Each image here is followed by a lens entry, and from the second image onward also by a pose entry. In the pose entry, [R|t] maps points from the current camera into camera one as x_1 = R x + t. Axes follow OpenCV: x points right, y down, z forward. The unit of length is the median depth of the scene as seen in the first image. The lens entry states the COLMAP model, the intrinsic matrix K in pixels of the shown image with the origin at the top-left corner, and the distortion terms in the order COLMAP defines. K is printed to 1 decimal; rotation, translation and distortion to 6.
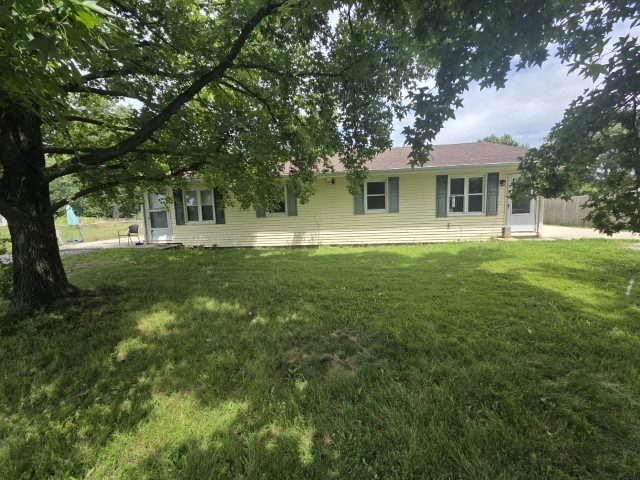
lens RADIAL K [[260.2, 0, 319.7], [0, 260.2, 239.5], [0, 0, 1]] dist [0.000417, -0.000917]
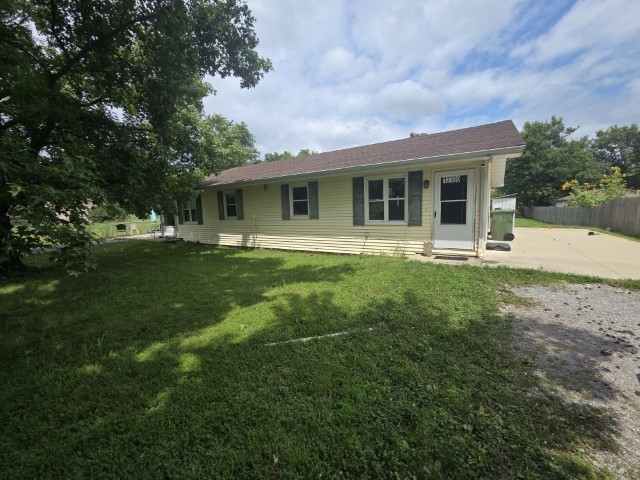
lens RADIAL K [[260.2, 0, 319.8], [0, 260.2, 240.1], [0, 0, 1]] dist [0.000417, -0.000917]
pose [[0.896716, 0.056914, -0.438932, 0.741667], [-0.046929, 0.998334, 0.033576, -0.061313], [0.440112, -0.009510, 0.897893, 0.164891]]
